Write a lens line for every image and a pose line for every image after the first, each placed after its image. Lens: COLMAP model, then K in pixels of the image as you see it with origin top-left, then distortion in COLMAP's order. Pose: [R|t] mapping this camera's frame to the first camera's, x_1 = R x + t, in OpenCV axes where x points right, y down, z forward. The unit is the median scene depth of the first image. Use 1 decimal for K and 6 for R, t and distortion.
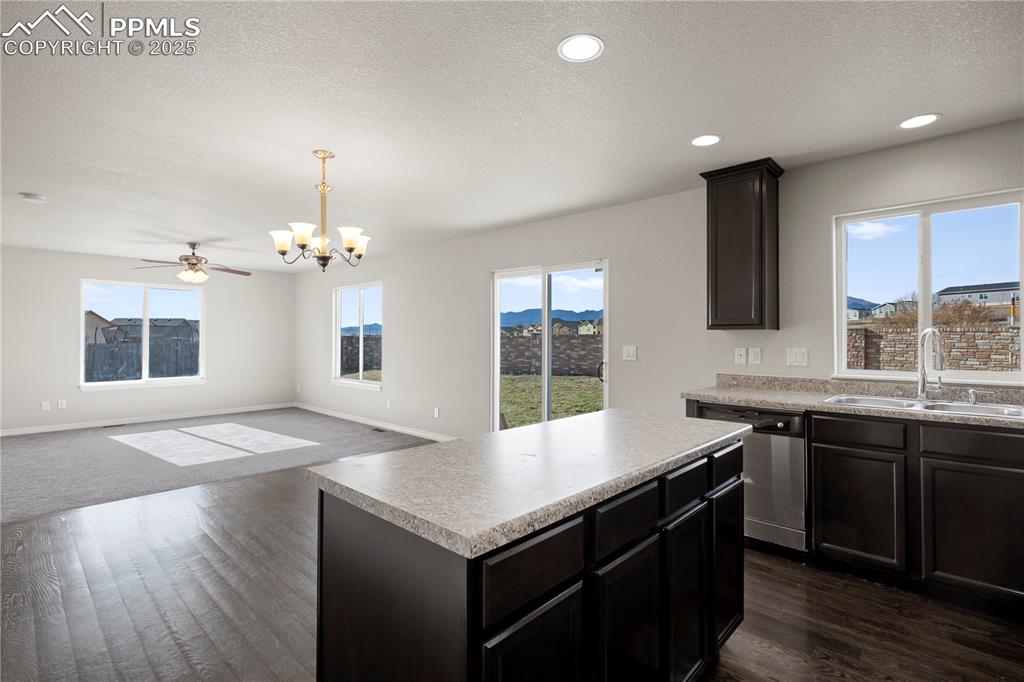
lens RADIAL K [[462.0, 0, 519.1], [0, 462.0, 336.6], [0, 0, 1]] dist [-0.013559, 0.001922]
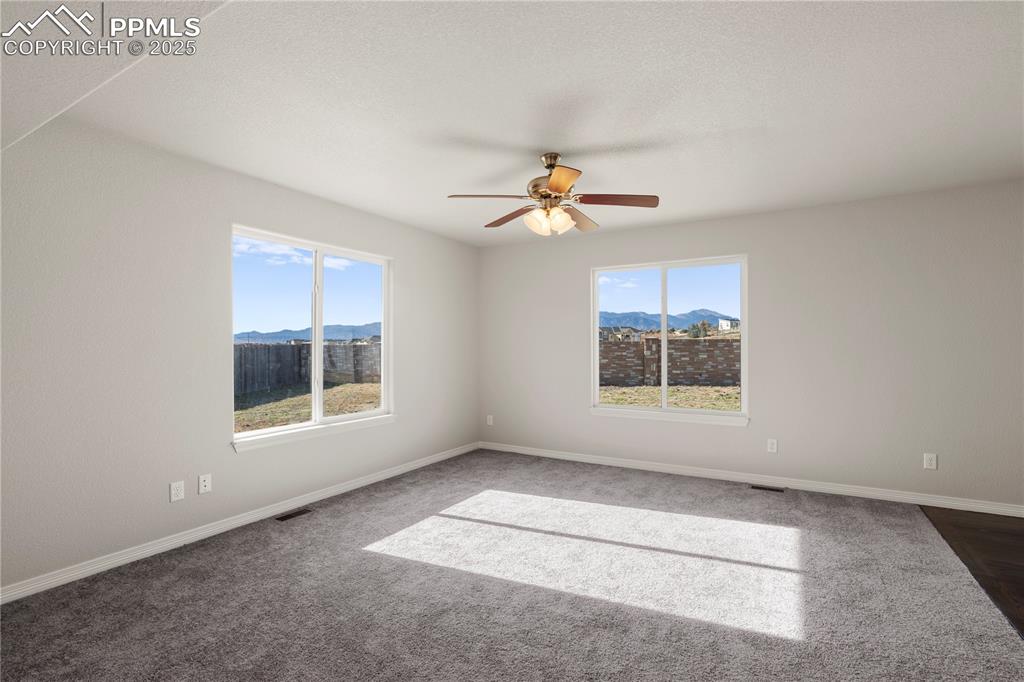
lens RADIAL K [[462.0, 0, 519.2], [0, 462.0, 342.0], [0, 0, 1]] dist [-0.013559, 0.001922]
pose [[0.978155, -0.001477, 0.207870, -0.770611], [0.002631, 0.999983, -0.005277, 0.005259], [-0.207858, 0.005708, 0.978142, 0.460670]]
